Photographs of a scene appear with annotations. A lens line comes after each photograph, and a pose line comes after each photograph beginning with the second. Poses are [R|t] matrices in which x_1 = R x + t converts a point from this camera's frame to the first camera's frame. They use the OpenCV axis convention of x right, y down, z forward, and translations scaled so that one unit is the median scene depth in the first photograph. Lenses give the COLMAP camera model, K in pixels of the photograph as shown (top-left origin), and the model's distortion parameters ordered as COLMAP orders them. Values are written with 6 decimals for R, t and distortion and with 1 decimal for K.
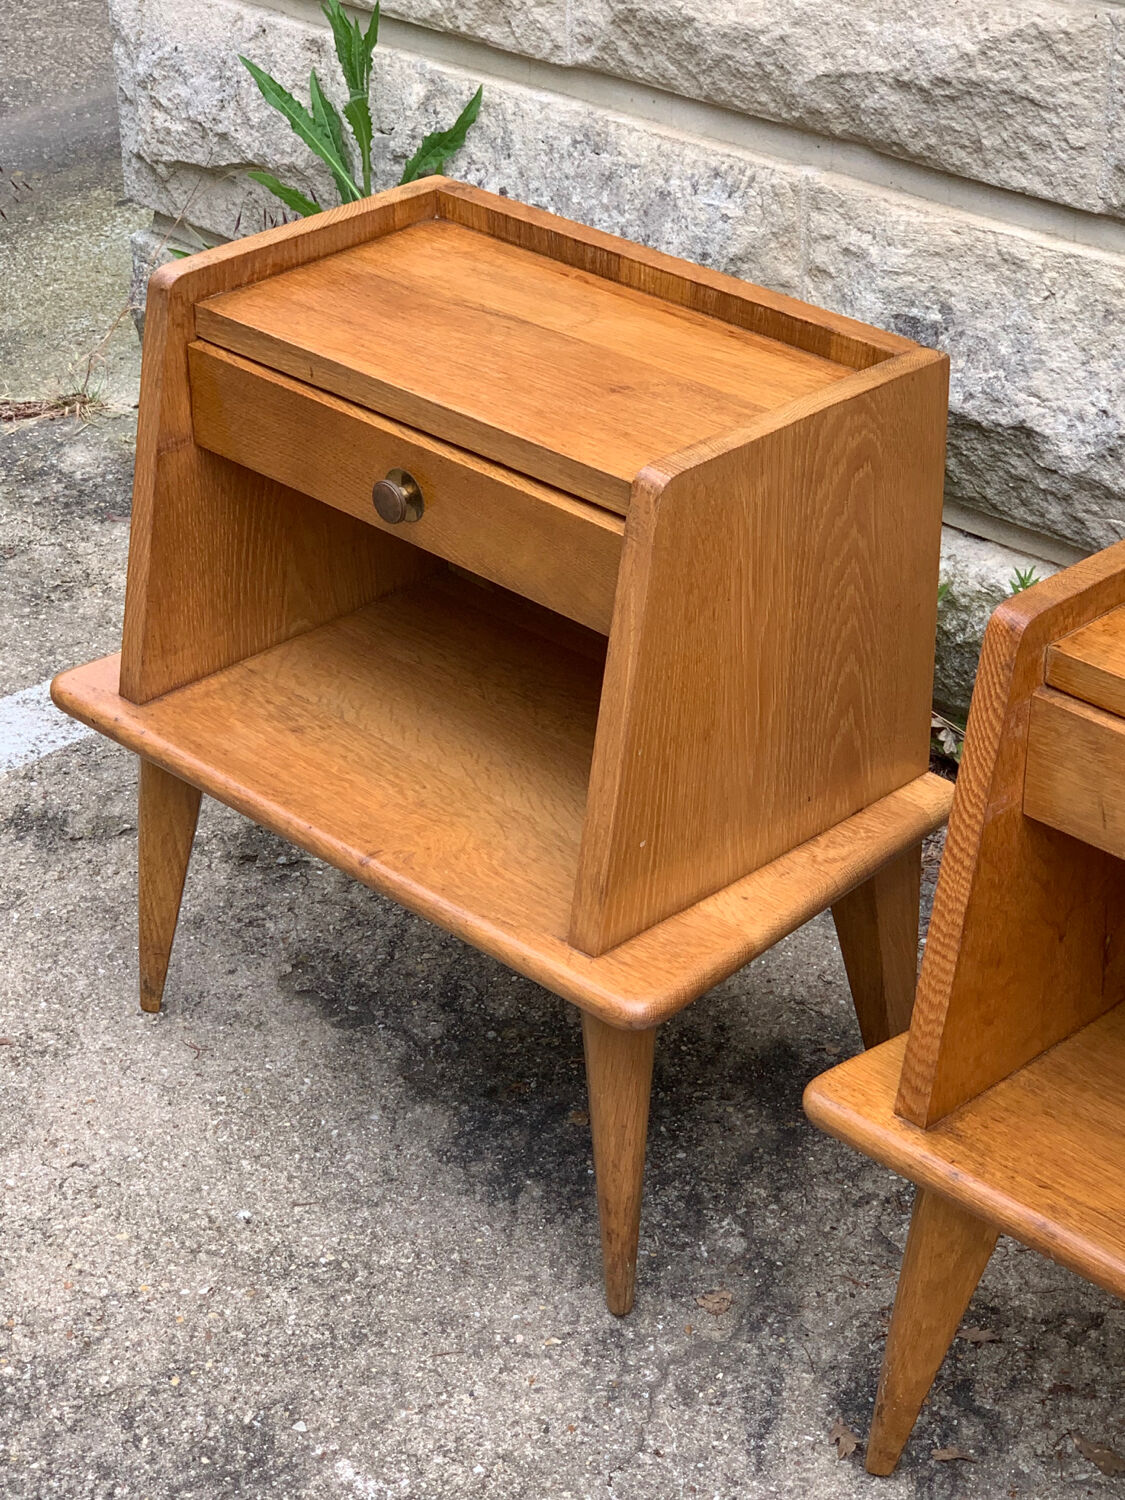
lens RADIAL K [[3200.2, 0, 556.4], [0, 3200.2, 743.8], [0, 0, 1]] dist [0.017755, 0.000000]
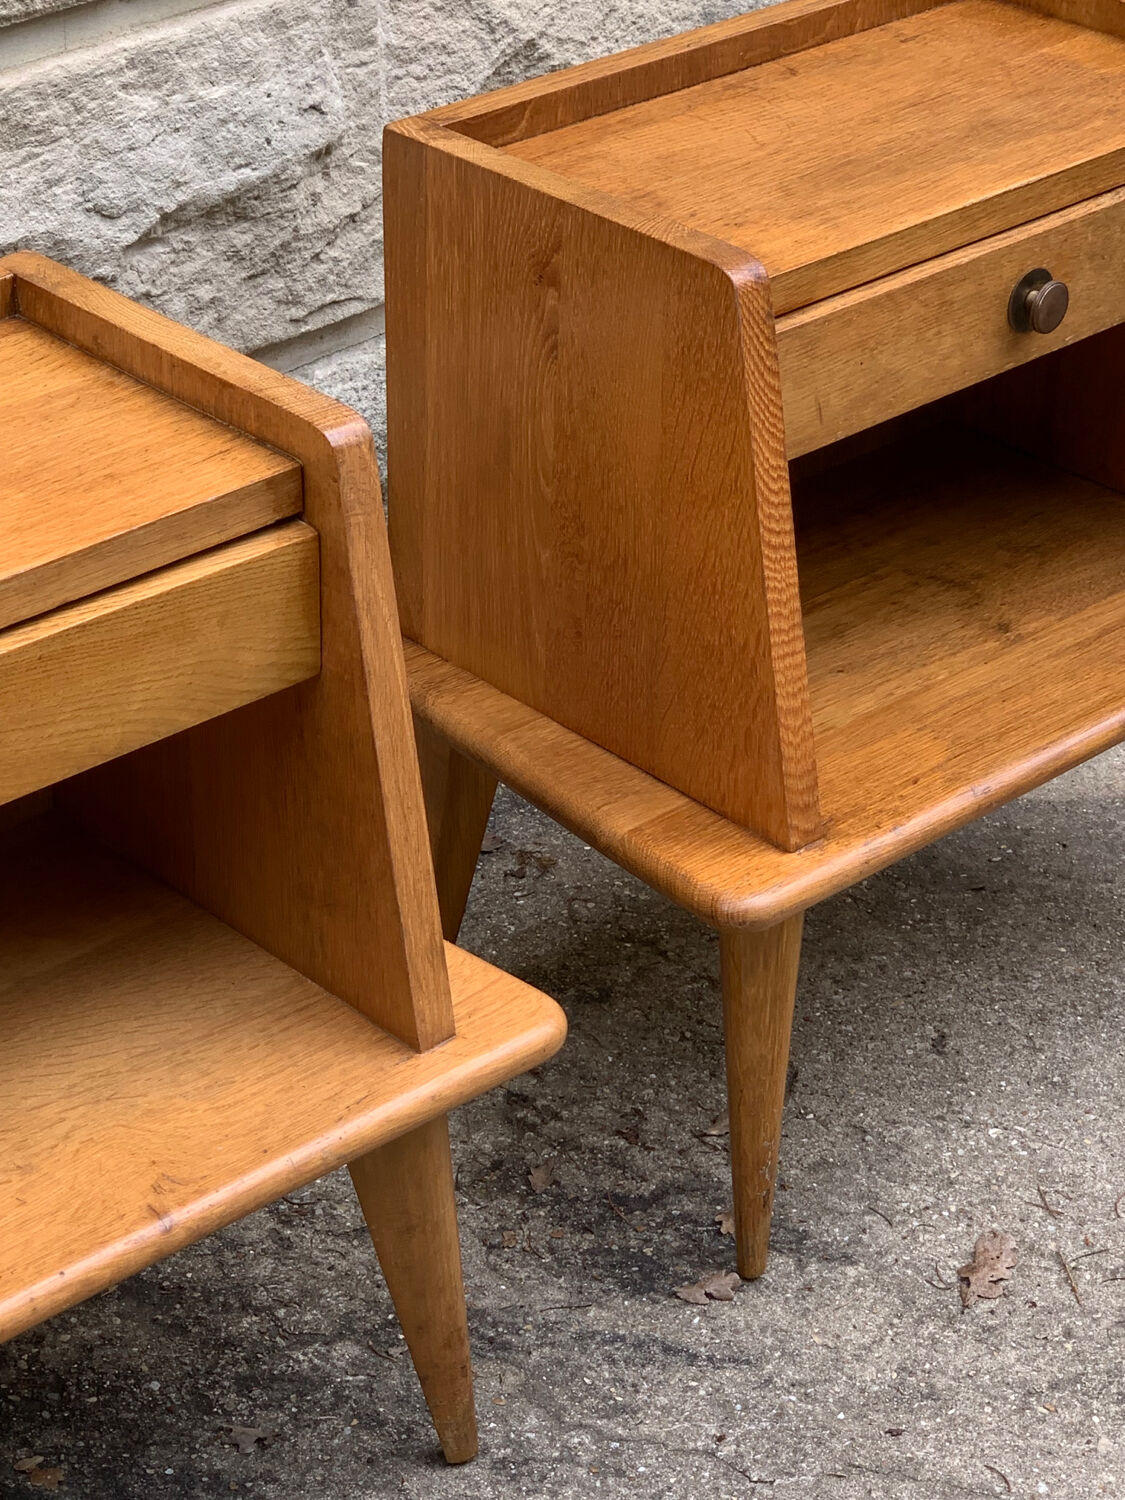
lens RADIAL K [[3484.8, 0, 554.1], [0, 3484.8, 777.3], [0, 0, 1]] dist [-0.062177, 0.000000]
pose [[0.040932, -0.510347, 0.858994, -0.556385], [0.491518, 0.758782, 0.427388, -0.269685], [-0.869905, 0.404717, 0.281904, 0.589906]]
